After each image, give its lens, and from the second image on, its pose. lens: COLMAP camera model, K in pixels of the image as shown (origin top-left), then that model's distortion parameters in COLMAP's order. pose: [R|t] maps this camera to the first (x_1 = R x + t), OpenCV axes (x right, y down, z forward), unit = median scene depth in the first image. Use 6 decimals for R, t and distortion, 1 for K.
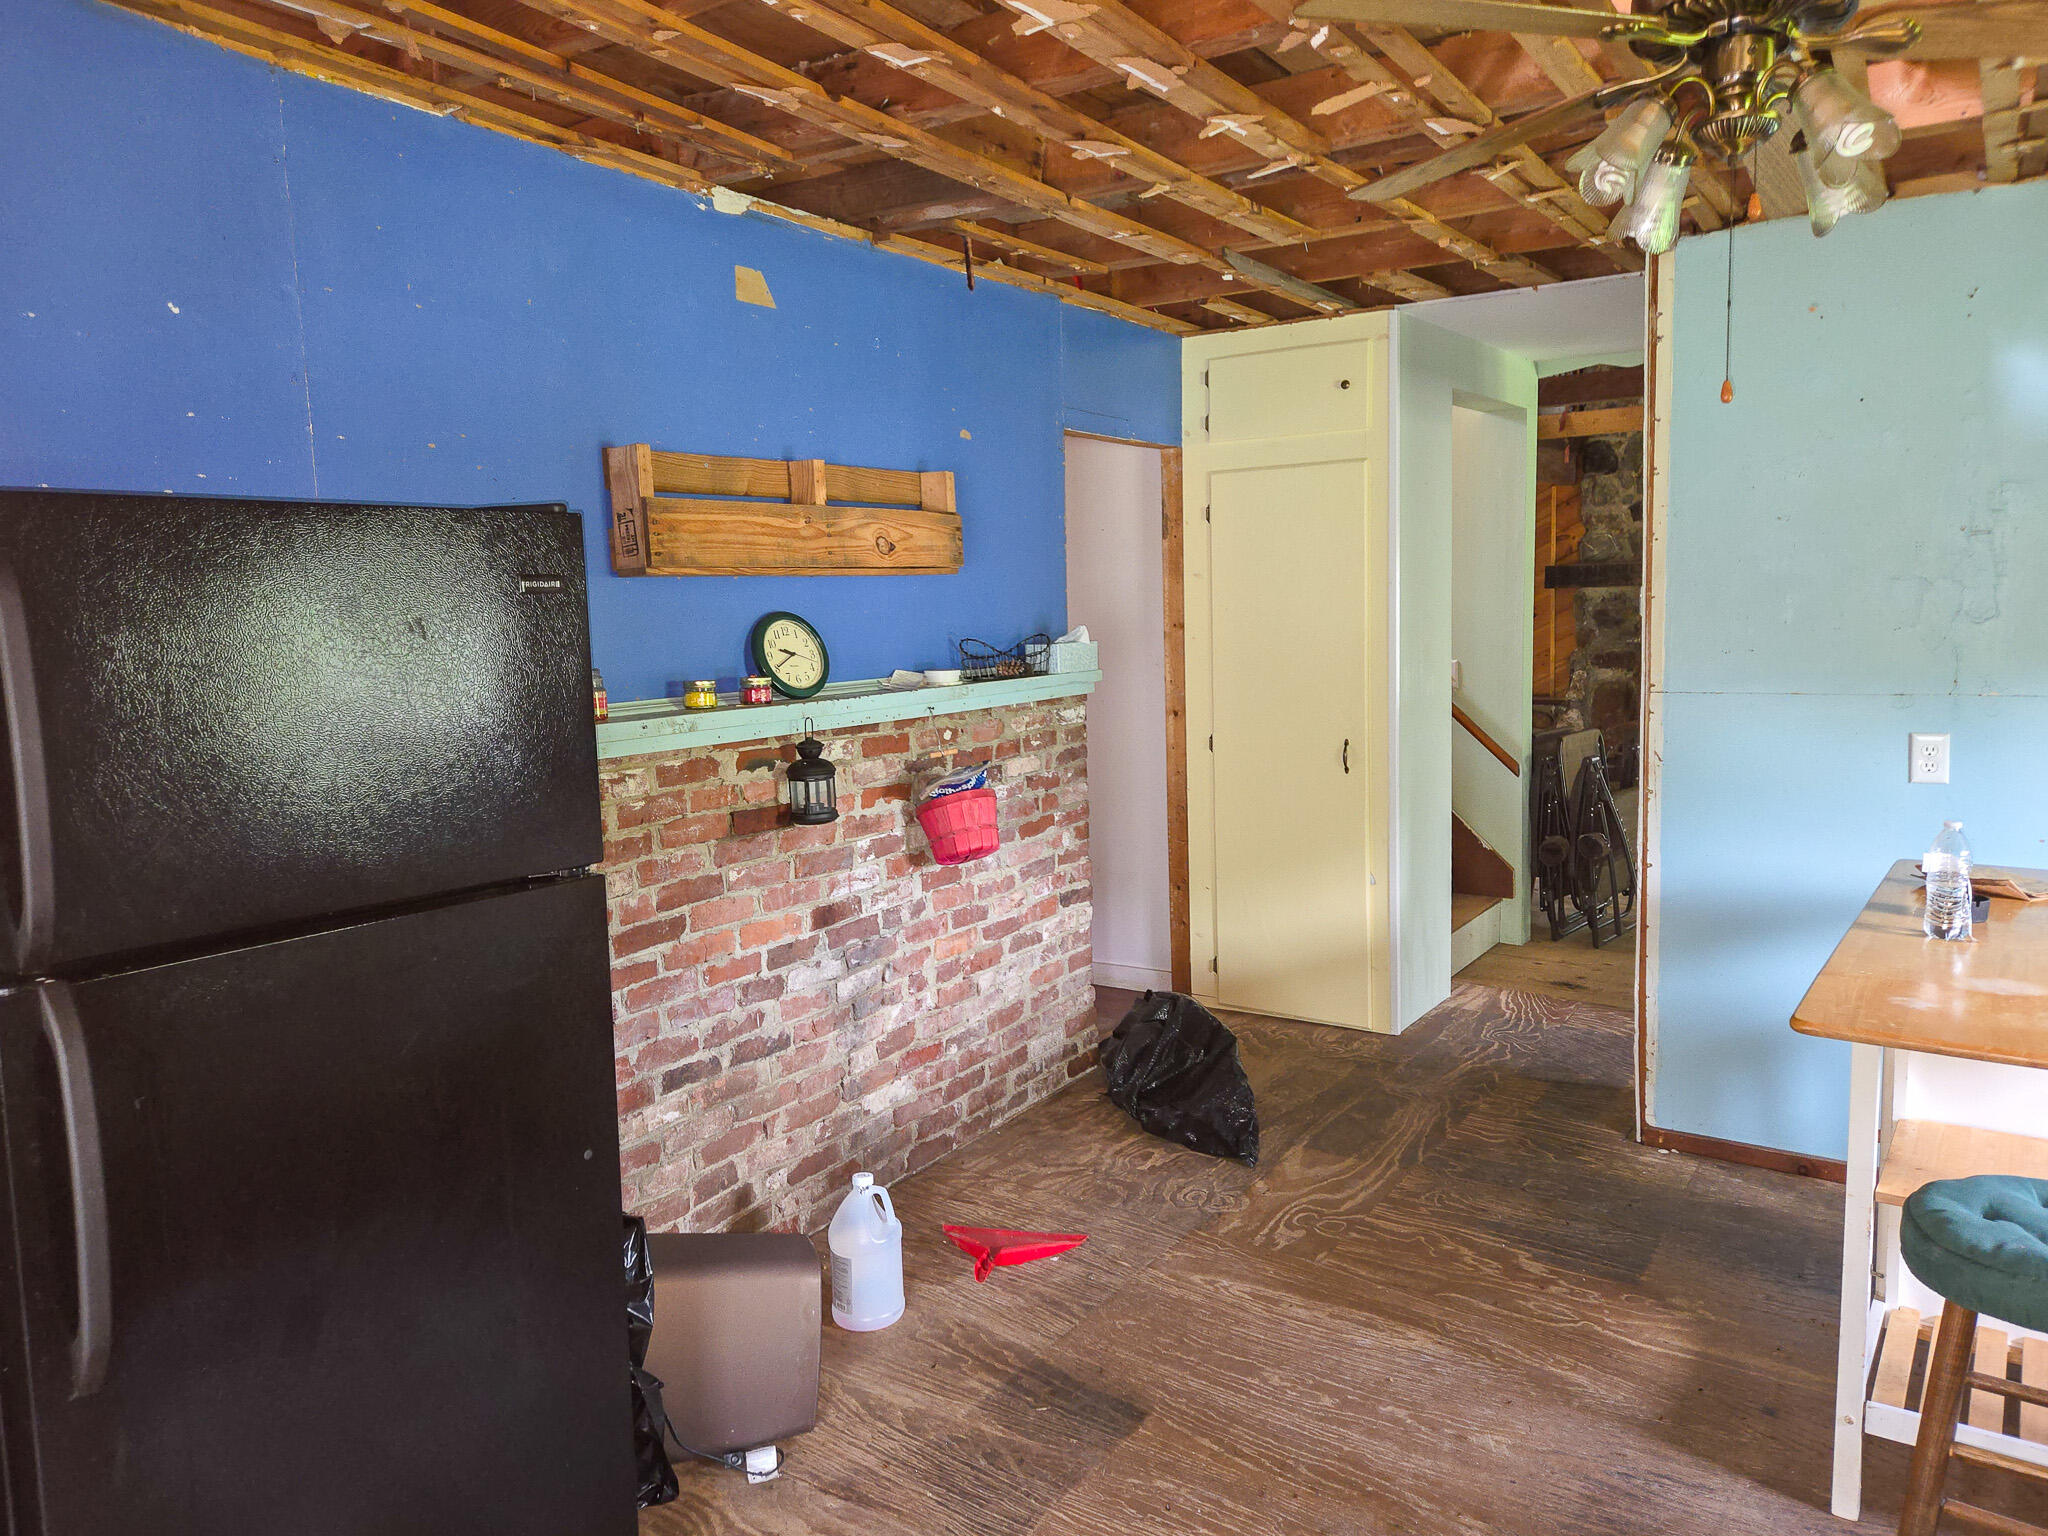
lens RADIAL K [[1359.3, 0, 1028.3], [0, 1359.3, 759.2], [0, 0, 1]] dist [0.040096, -0.002263]
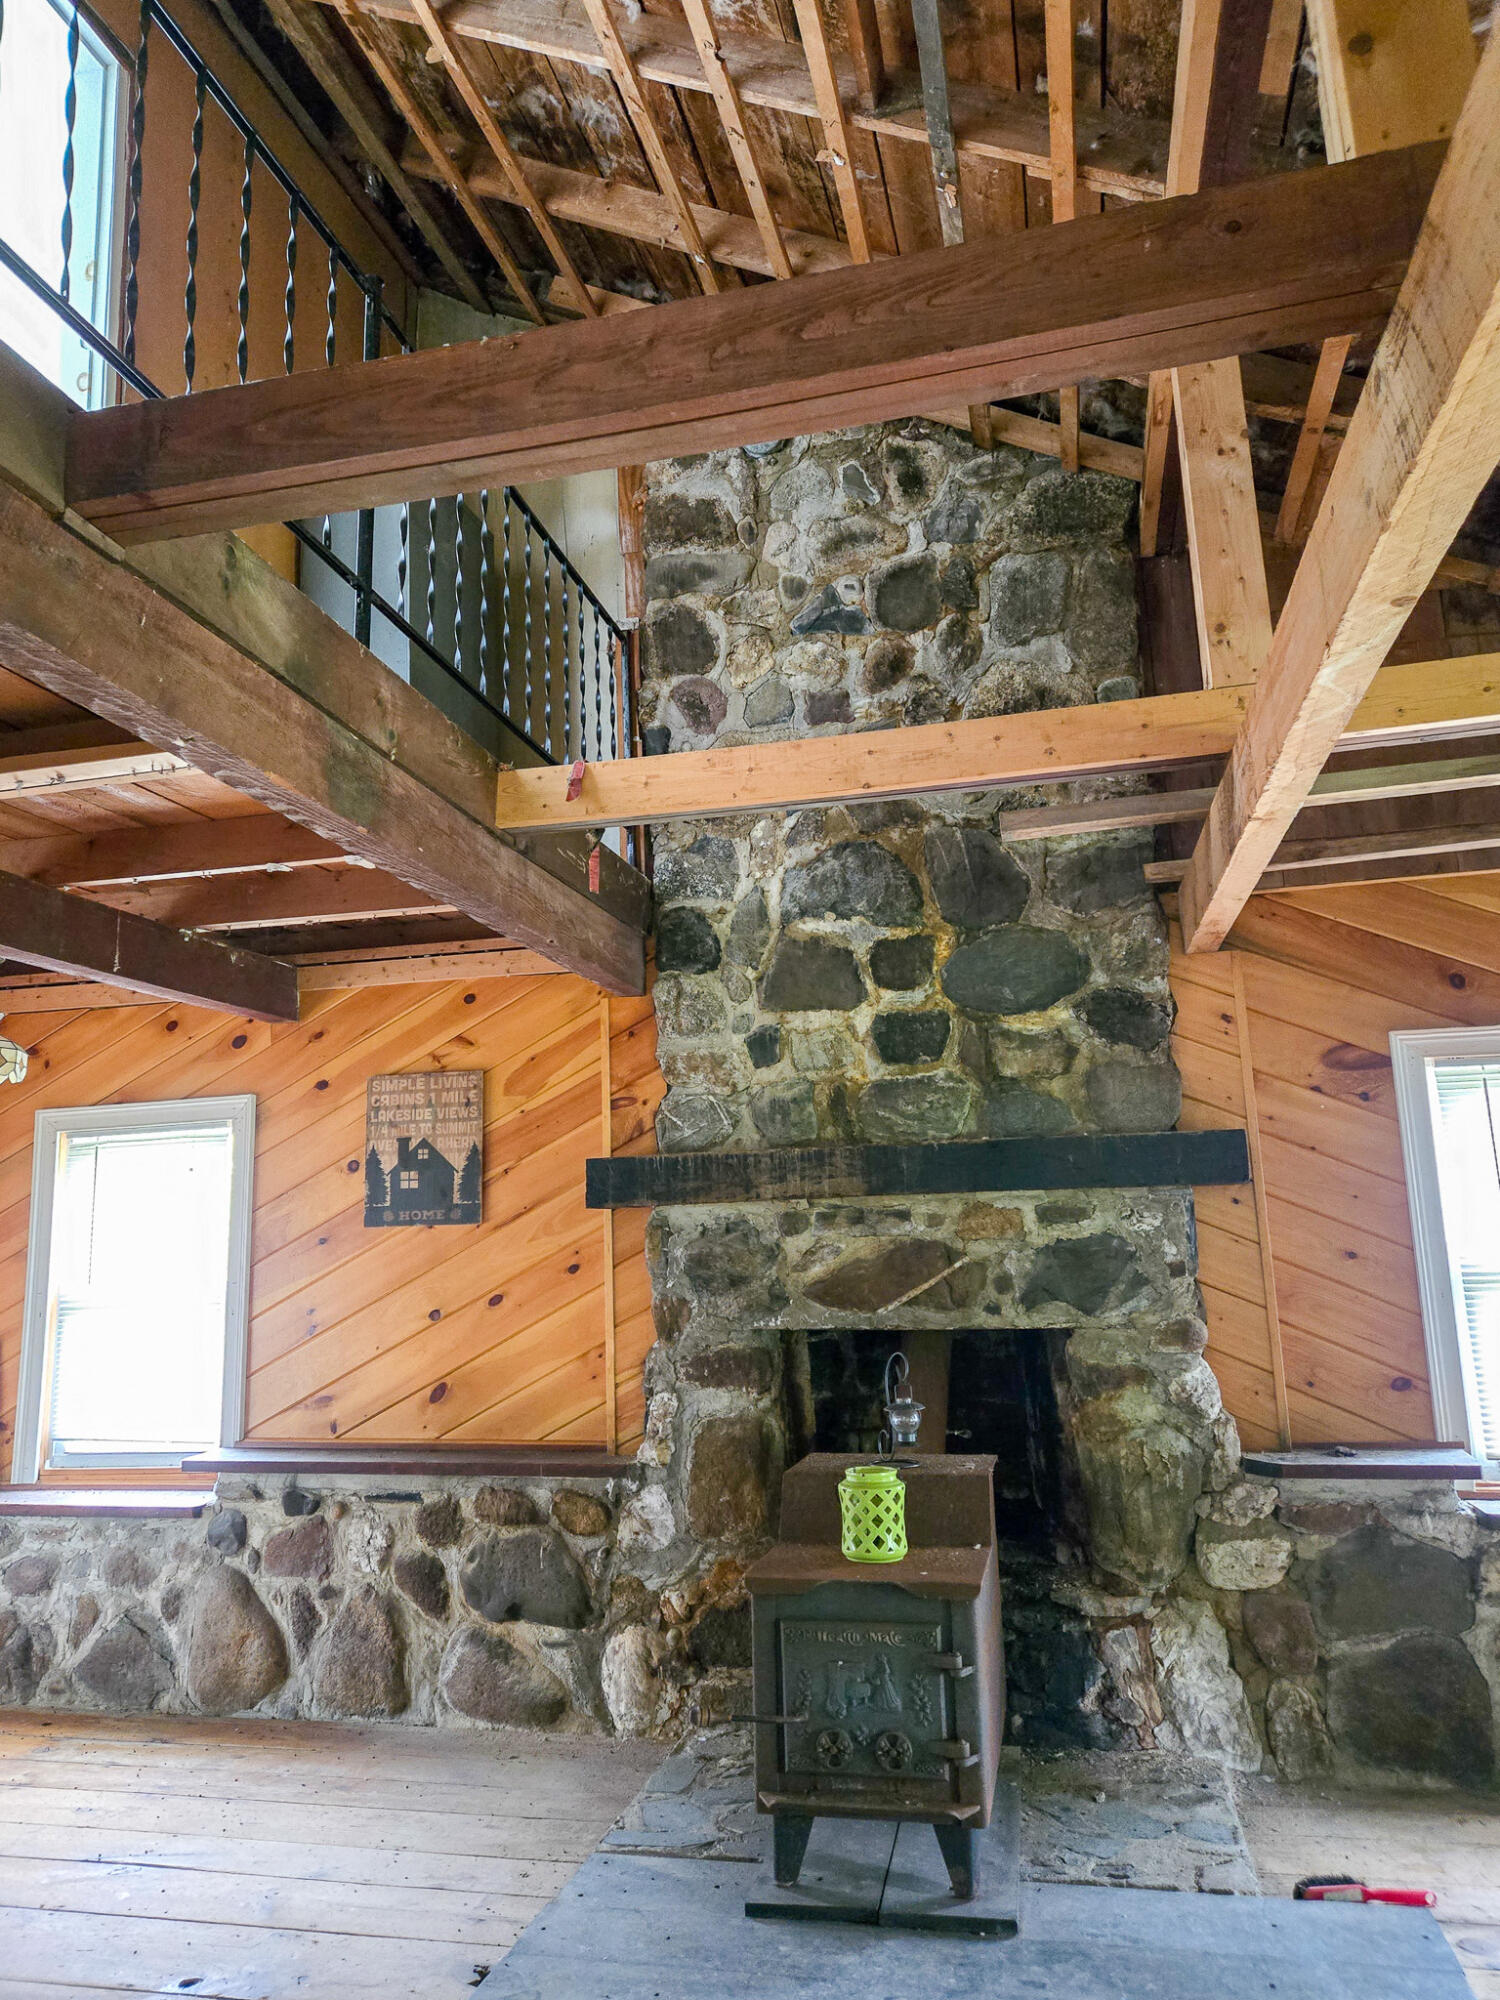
lens RADIAL K [[1327.4, 0, 755.0], [0, 1327.4, 1001.8], [0, 0, 1]] dist [0.040096, -0.002263]
pose [[0.922789, 0.067008, 0.379435, 0.258325], [0.047842, 0.957215, -0.285396, -0.061597], [-0.382324, 0.281513, 0.880101, 0.573317]]
